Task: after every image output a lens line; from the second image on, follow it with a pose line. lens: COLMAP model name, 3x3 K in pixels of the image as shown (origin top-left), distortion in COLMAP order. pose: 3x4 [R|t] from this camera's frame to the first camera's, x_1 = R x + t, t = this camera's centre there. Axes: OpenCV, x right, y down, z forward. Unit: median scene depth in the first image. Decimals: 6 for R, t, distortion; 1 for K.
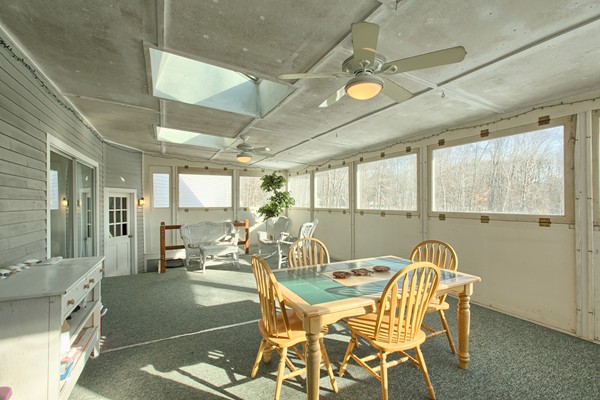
lens RADIAL K [[268.3, 0, 297.9], [0, 268.3, 201.1], [0, 0, 1]] dist [-0.019044, 0.015804]
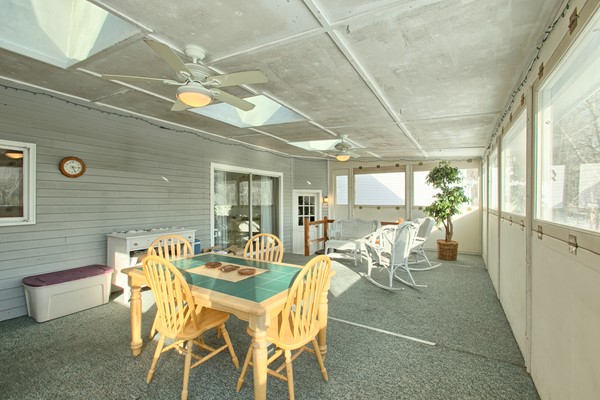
lens RADIAL K [[268.3, 0, 297.9], [0, 268.3, 201.1], [0, 0, 1]] dist [-0.019044, 0.015804]
pose [[0.517321, 0.004985, -0.855777, 0.417815], [0.001267, 0.999977, 0.006591, 0.000798], [0.855791, -0.004494, 0.517303, 0.233269]]
